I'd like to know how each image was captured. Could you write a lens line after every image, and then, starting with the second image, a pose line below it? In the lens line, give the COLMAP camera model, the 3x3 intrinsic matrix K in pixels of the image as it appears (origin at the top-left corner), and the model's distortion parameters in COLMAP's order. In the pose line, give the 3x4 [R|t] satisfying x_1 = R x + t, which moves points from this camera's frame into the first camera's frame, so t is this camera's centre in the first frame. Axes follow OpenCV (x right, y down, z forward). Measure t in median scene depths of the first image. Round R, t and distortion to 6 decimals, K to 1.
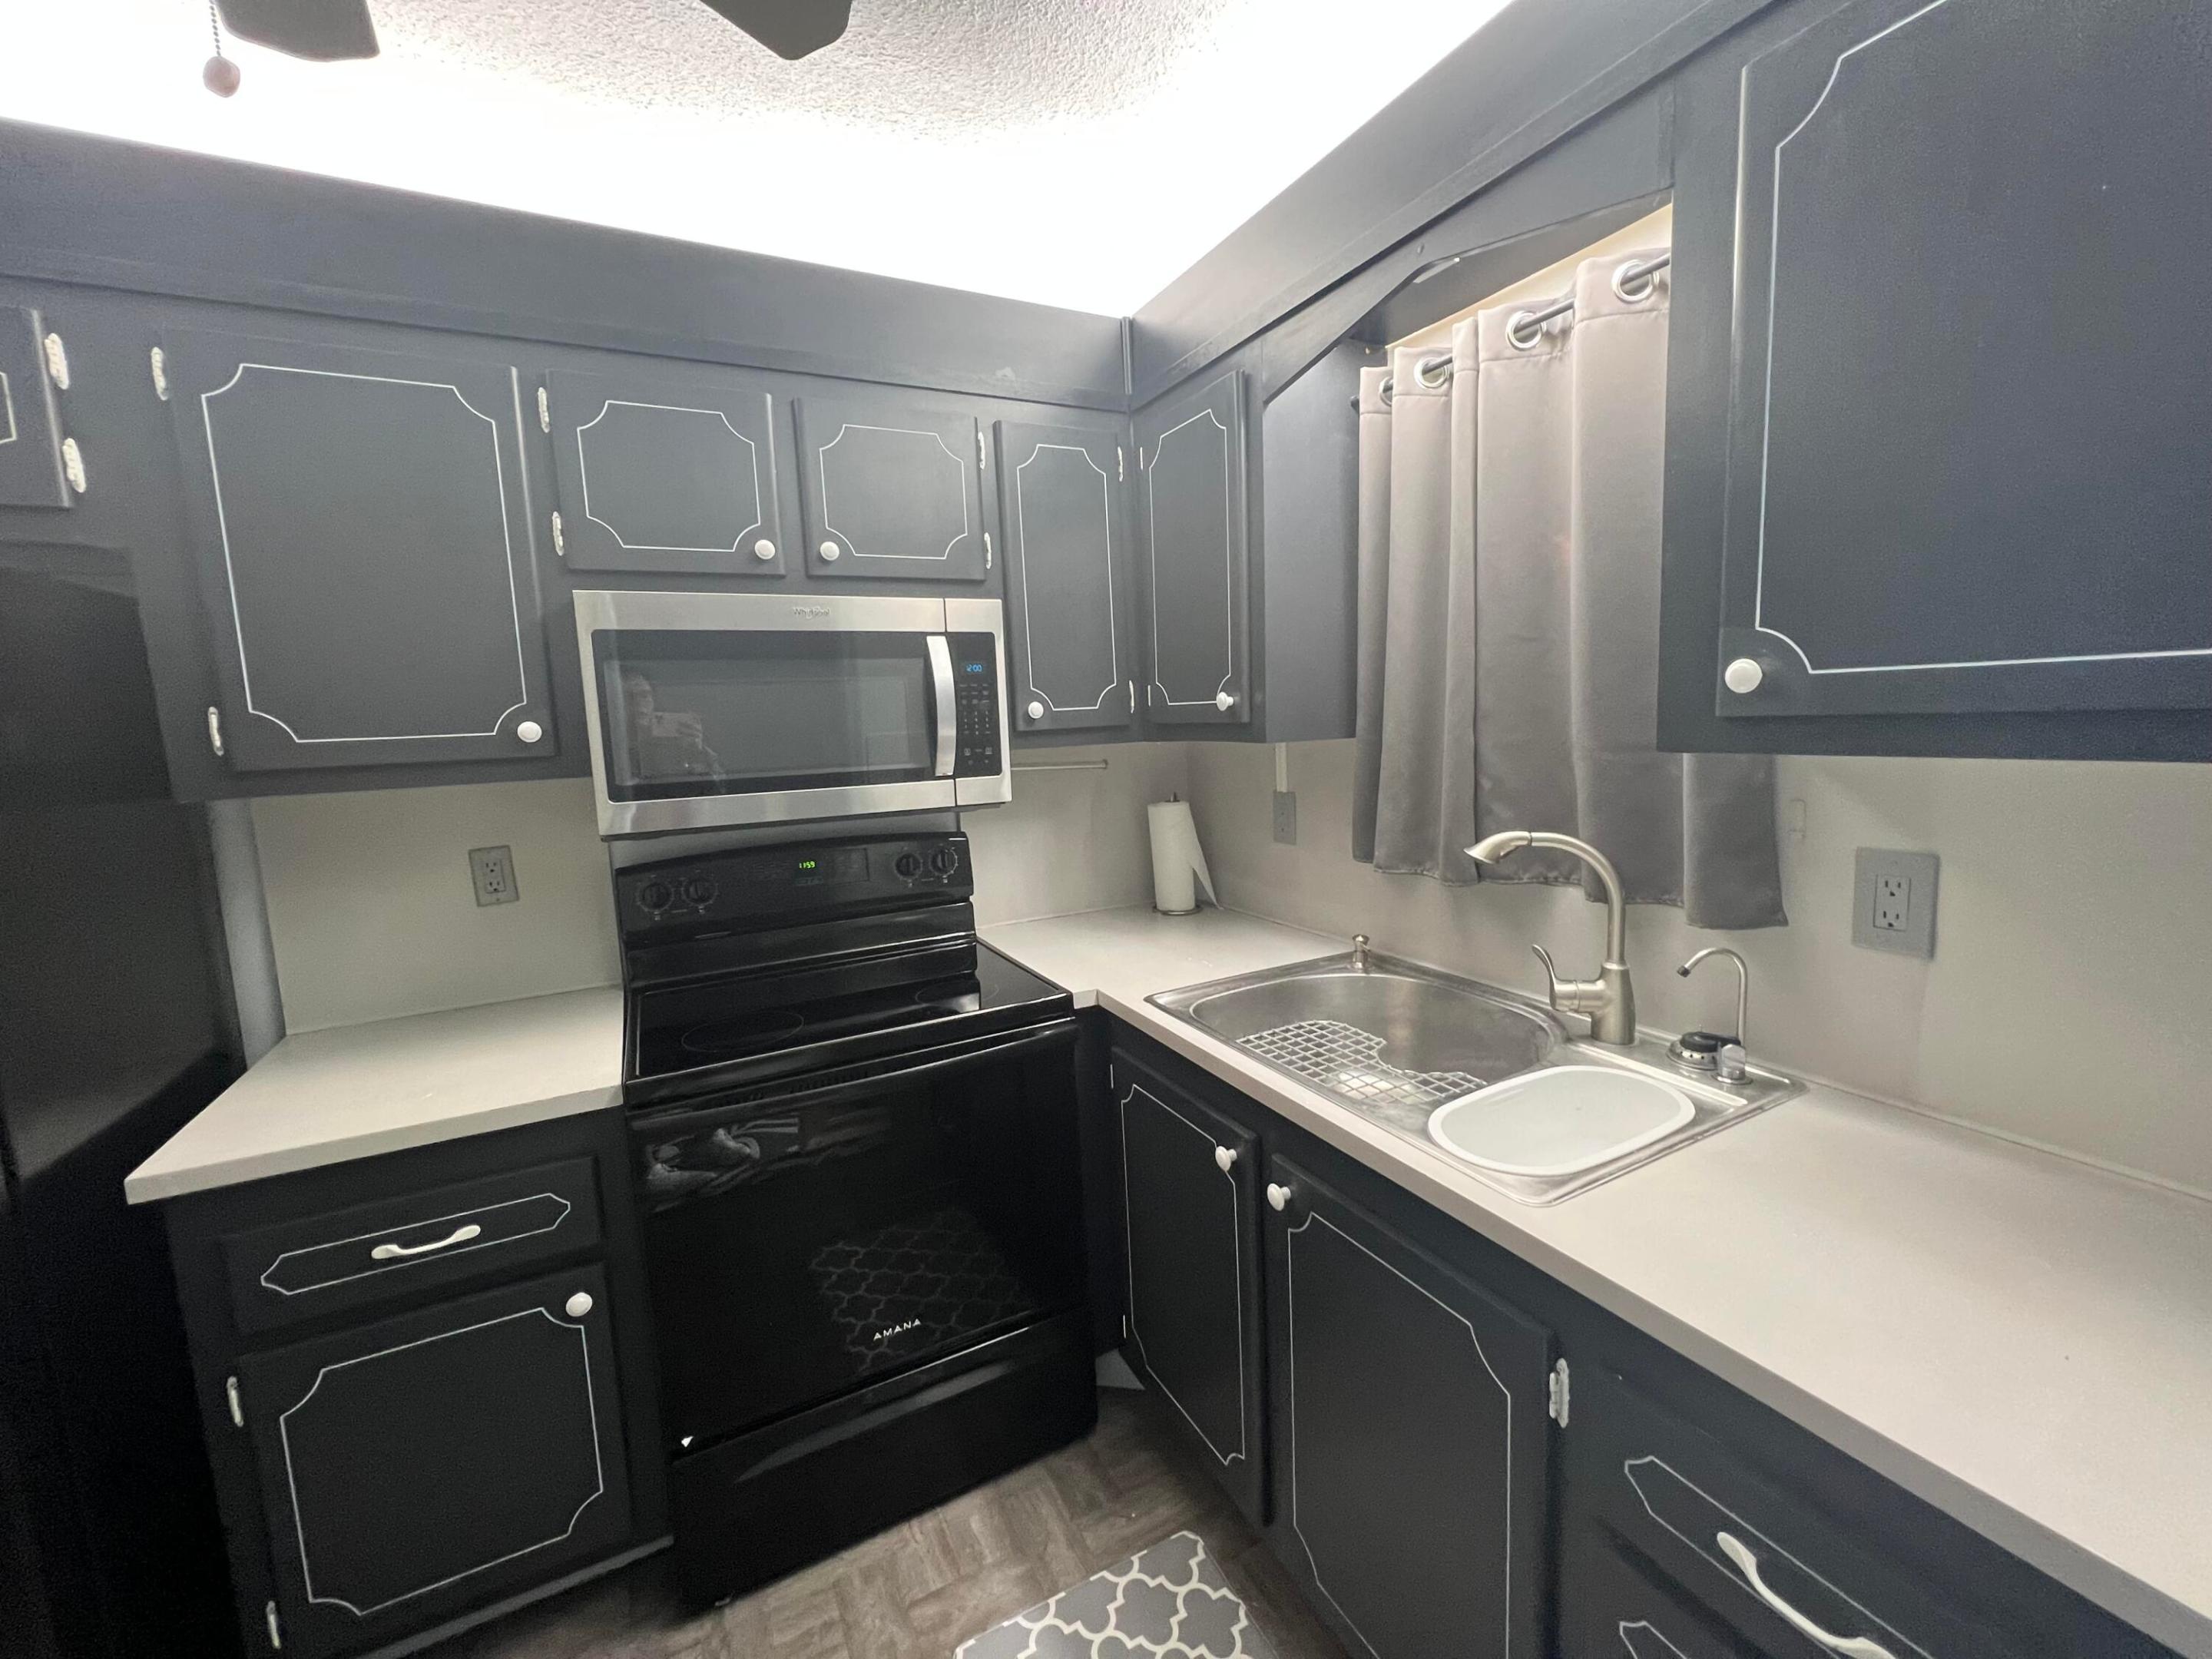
lens RADIAL K [[890.4, 0, 1106.1], [0, 890.4, 821.2], [0, 0, 1]] dist [-0.001847, 0.000308]
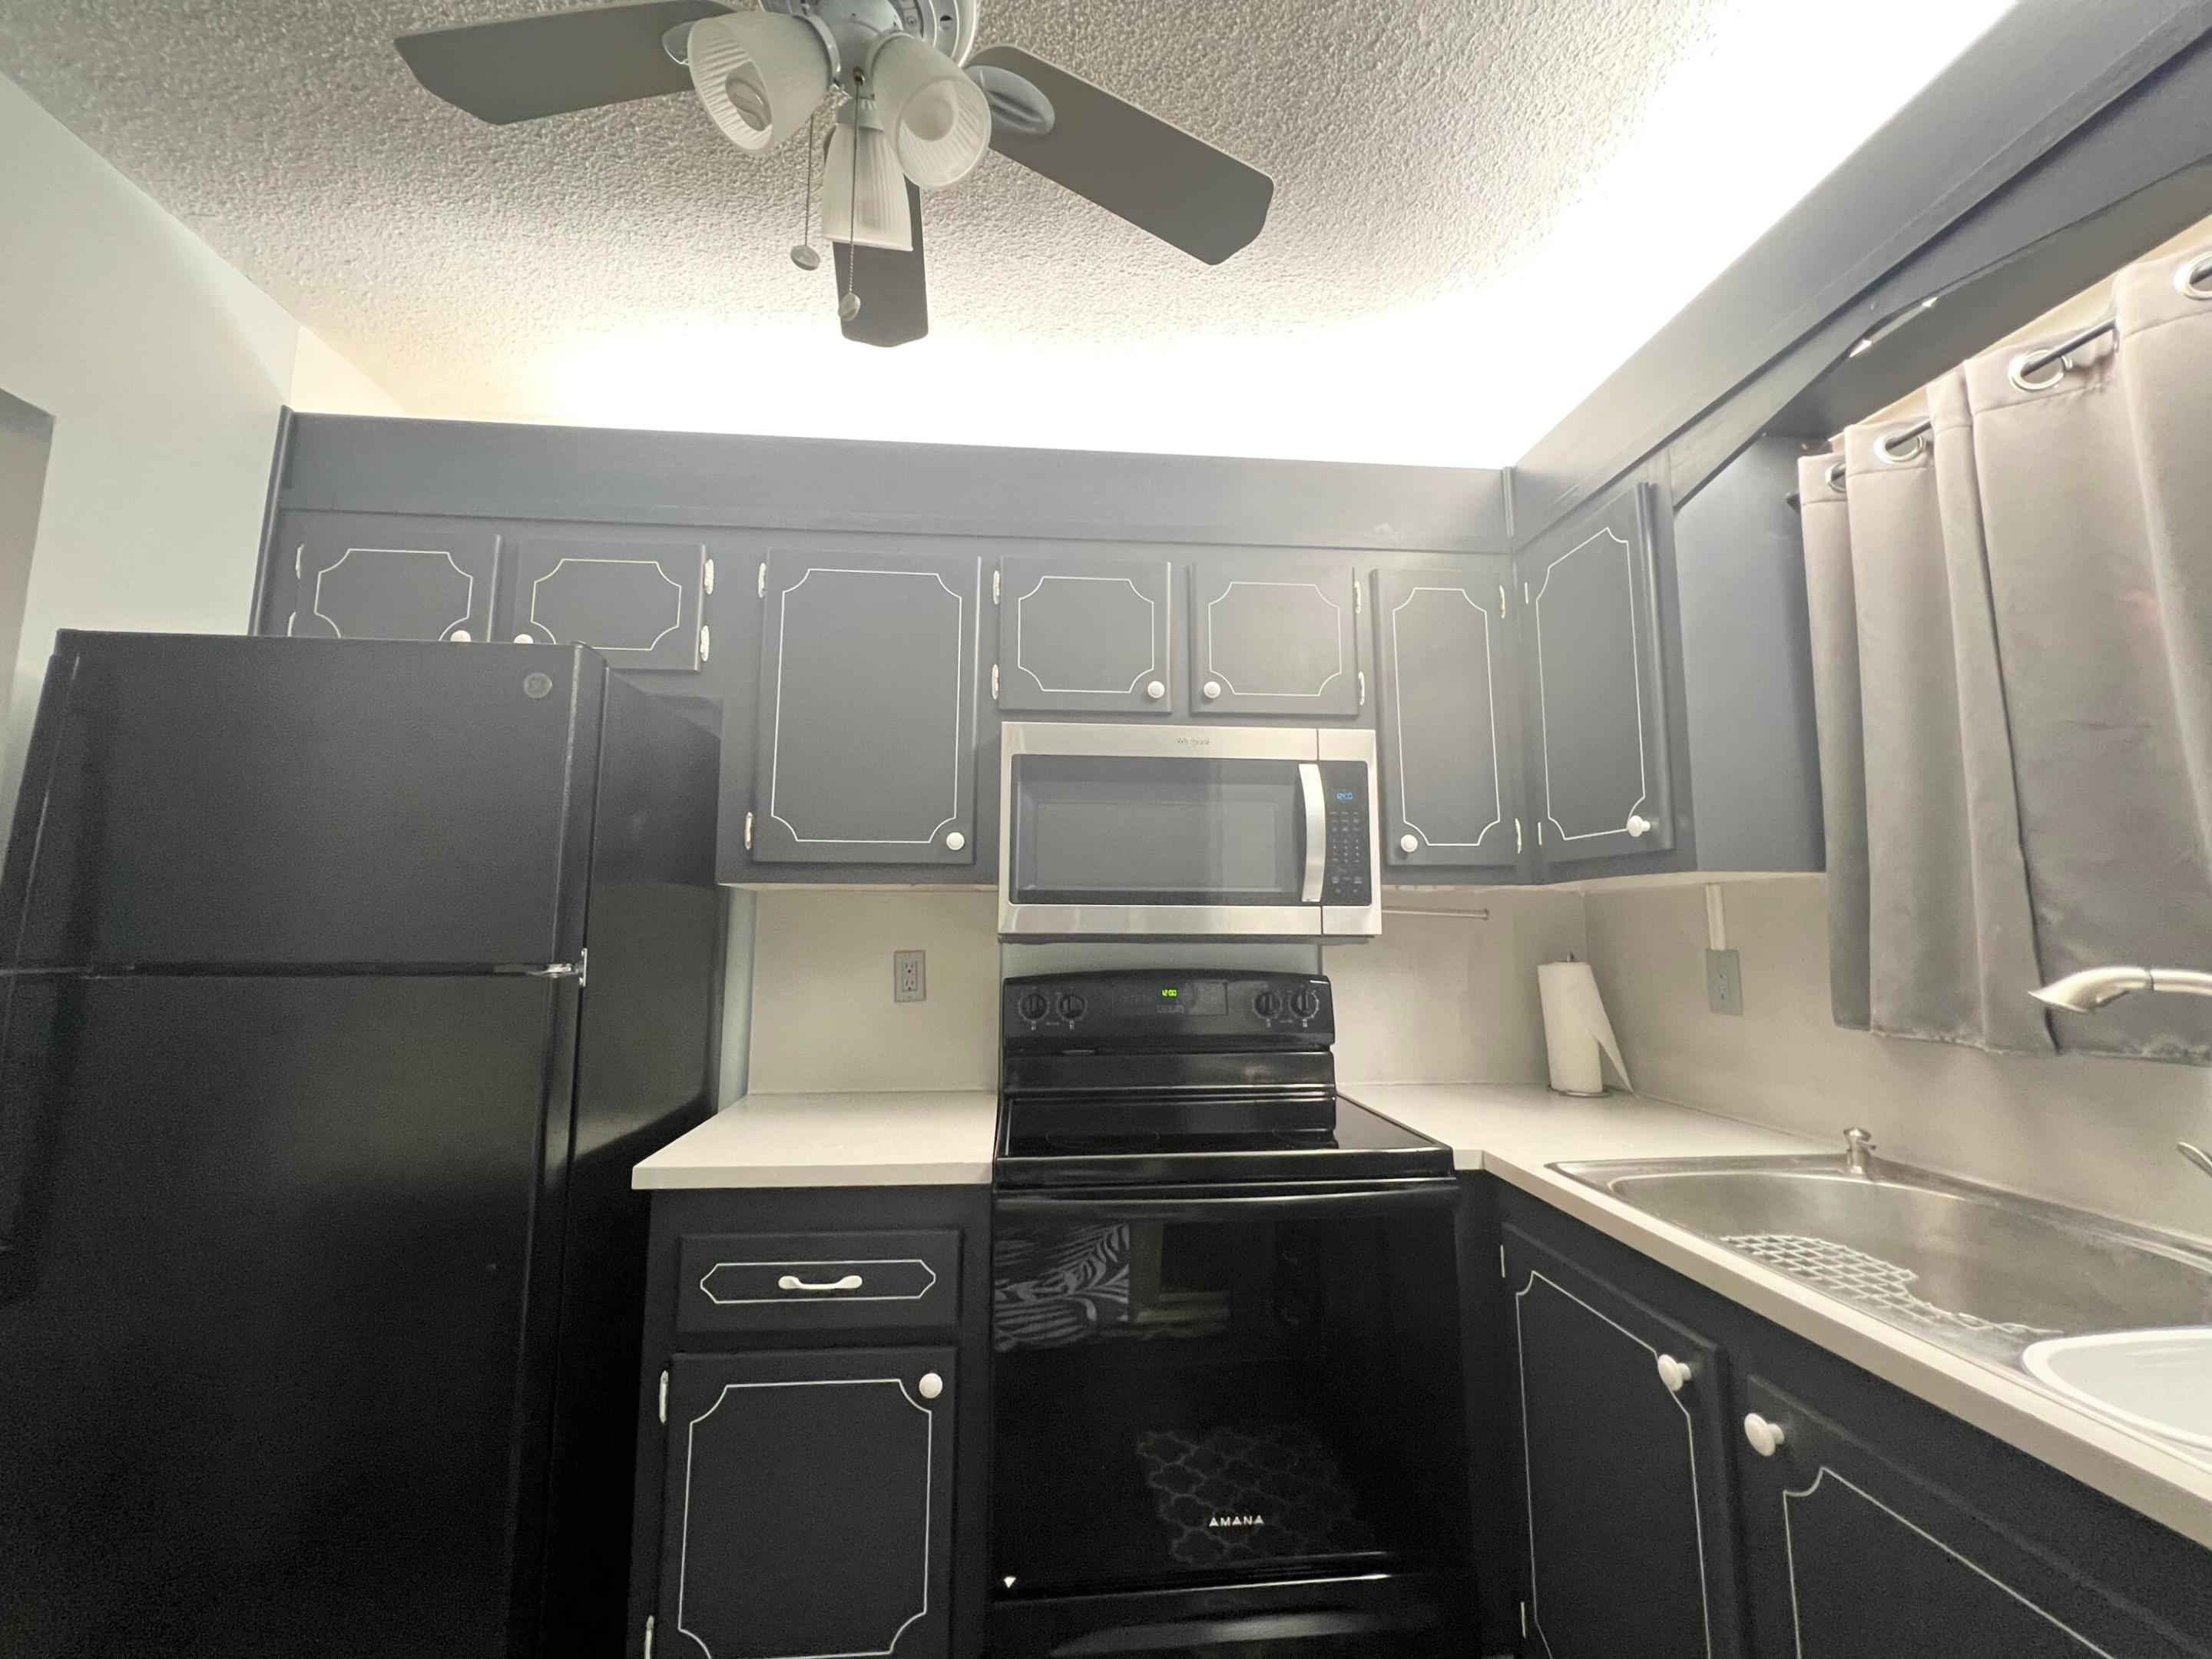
lens RADIAL K [[890.4, 0, 1101.9], [0, 890.4, 822.1], [0, 0, 1]] dist [-0.001847, 0.000308]
pose [[0.924570, -0.002331, -0.381004, -0.024245], [-0.086107, 0.972832, -0.214905, 0.106011], [0.371154, 0.231502, 0.899251, 0.016040]]
